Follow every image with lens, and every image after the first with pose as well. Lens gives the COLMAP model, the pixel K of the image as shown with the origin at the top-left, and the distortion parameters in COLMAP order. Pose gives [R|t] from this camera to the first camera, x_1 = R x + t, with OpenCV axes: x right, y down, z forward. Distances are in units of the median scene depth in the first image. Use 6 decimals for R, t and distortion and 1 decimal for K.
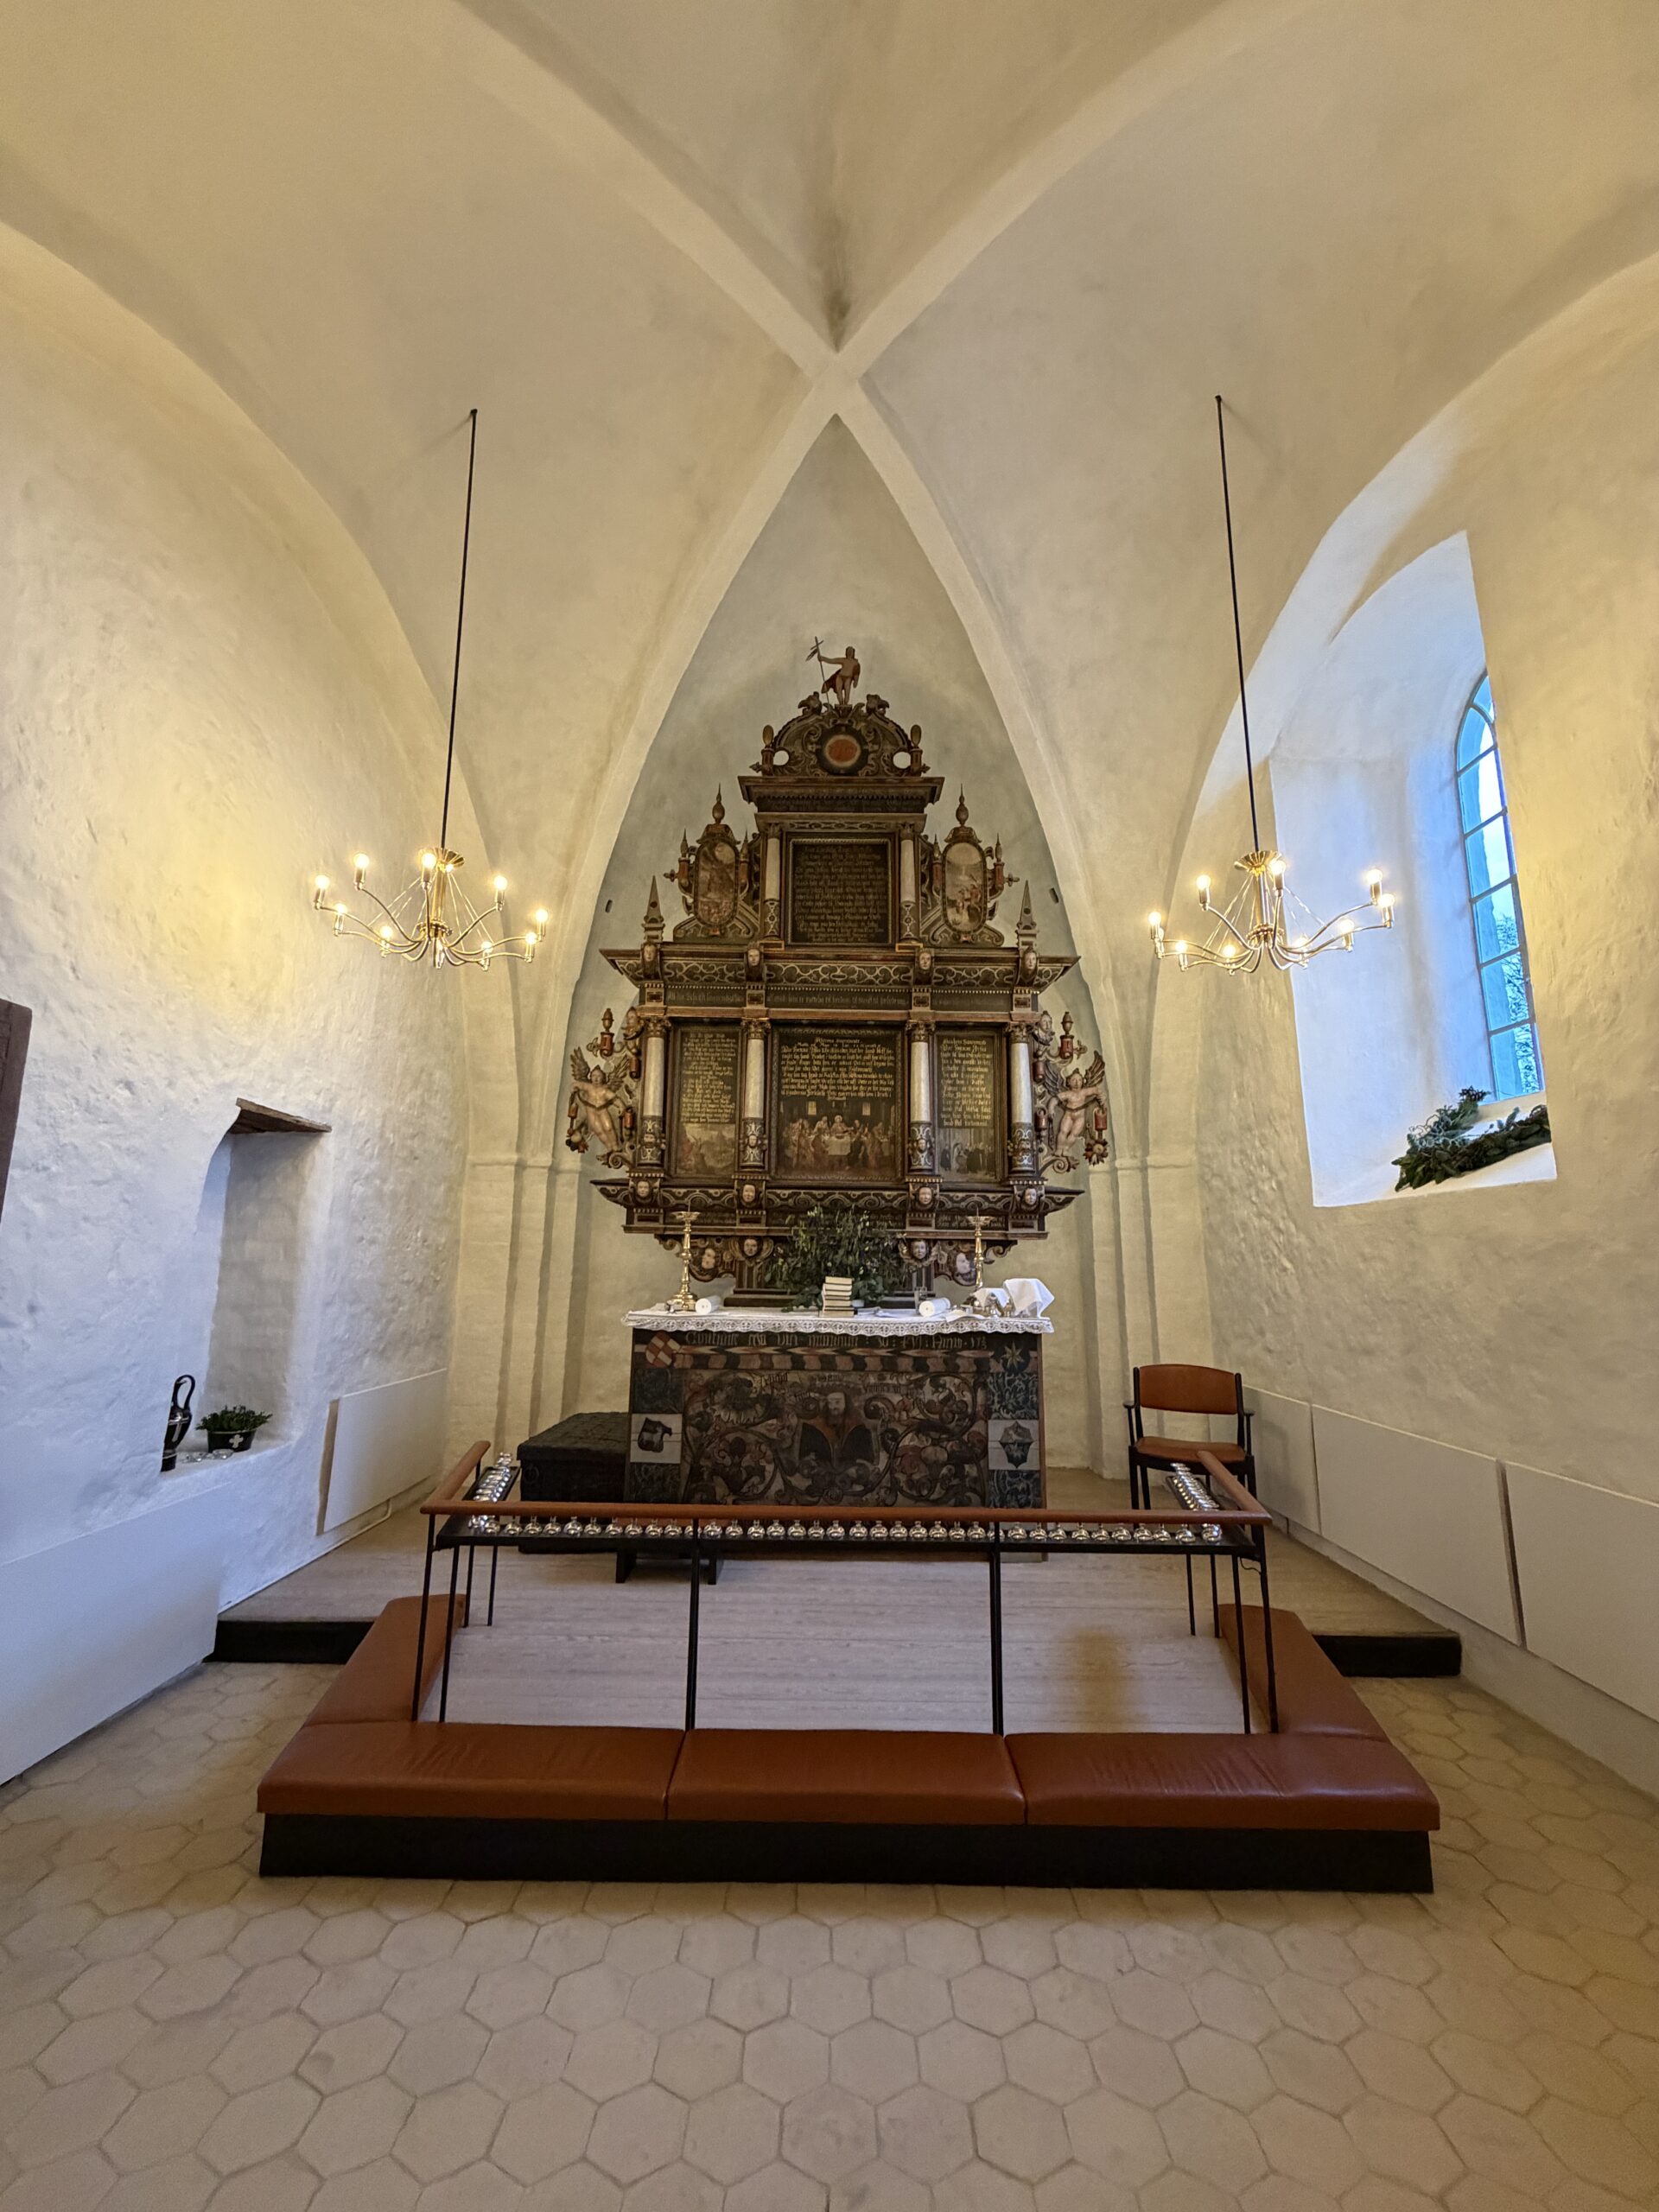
lens RADIAL K [[880.5, 0, 829.5], [0, 880.5, 1106.0], [0, 0, 1]] dist [0.000366, 0.000010]
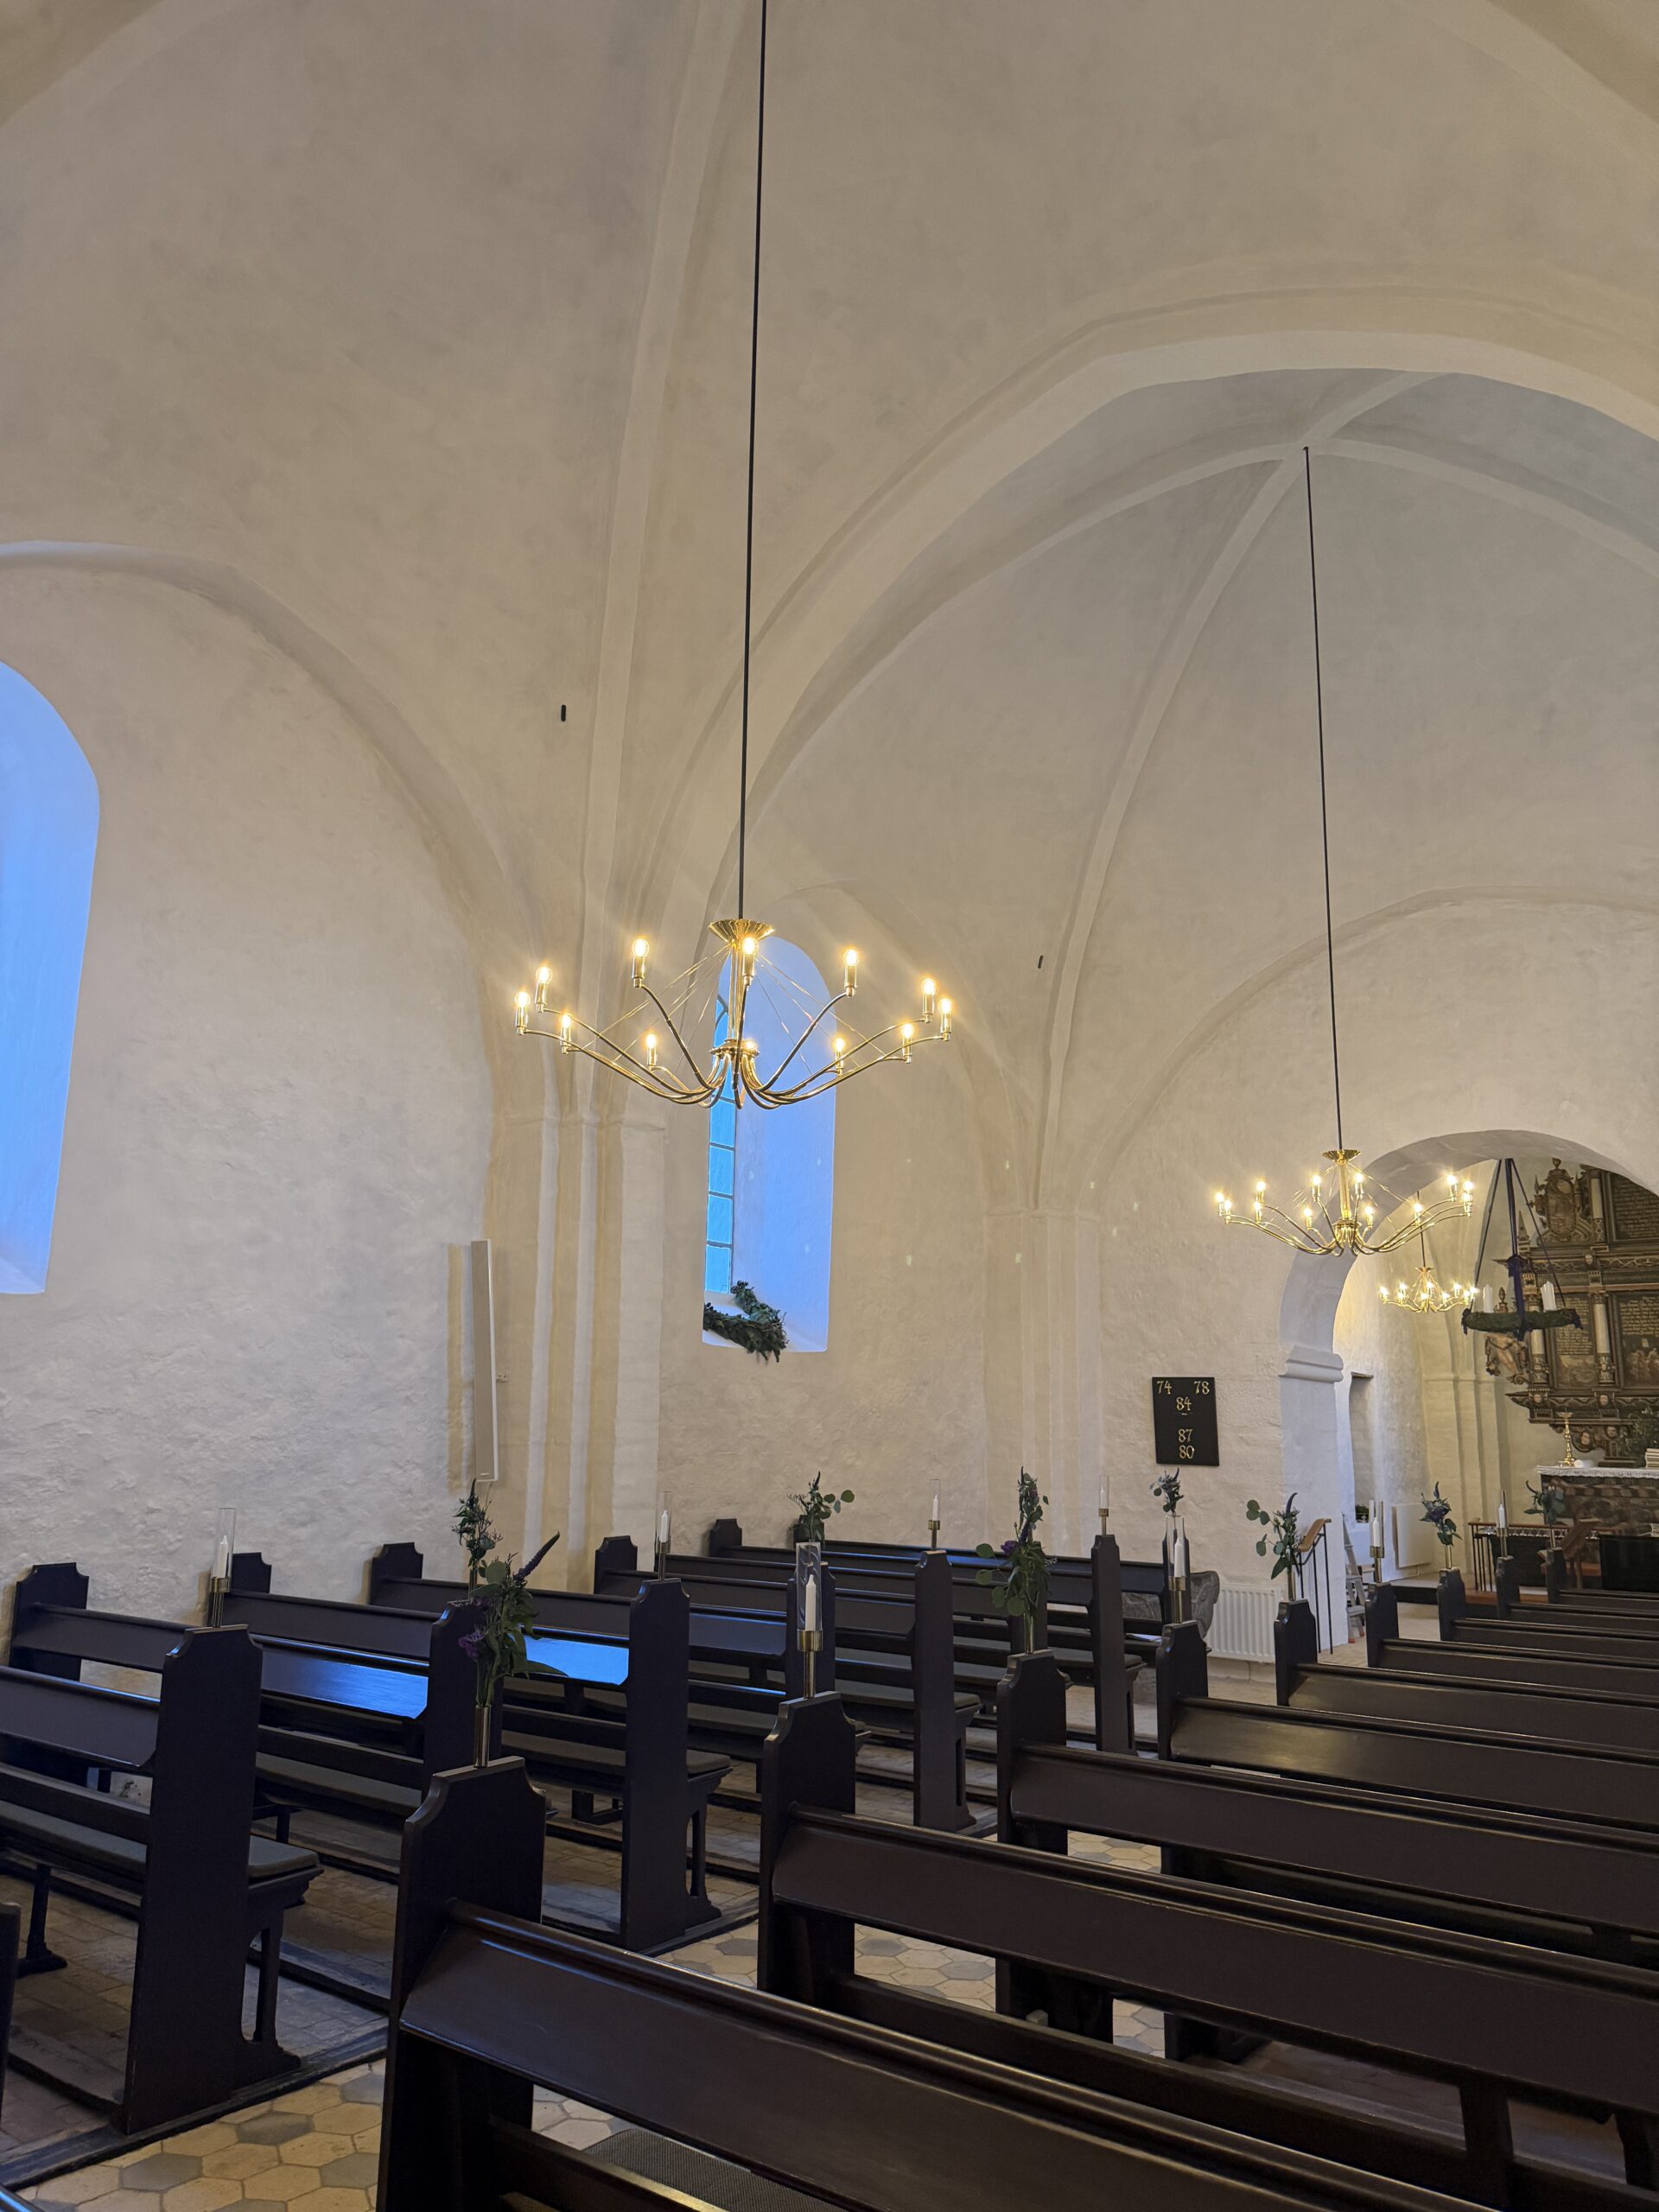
lens RADIAL K [[1558.1, 0, 829.5], [0, 1558.1, 1106.0], [0, 0, 1]] dist [0.074874, -0.133453]
pose [[0.798004, -0.125755, -0.589385, 0.550416], [0.103869, 0.992051, -0.071035, -0.384391], [0.593634, -0.004532, 0.804723, -2.223515]]
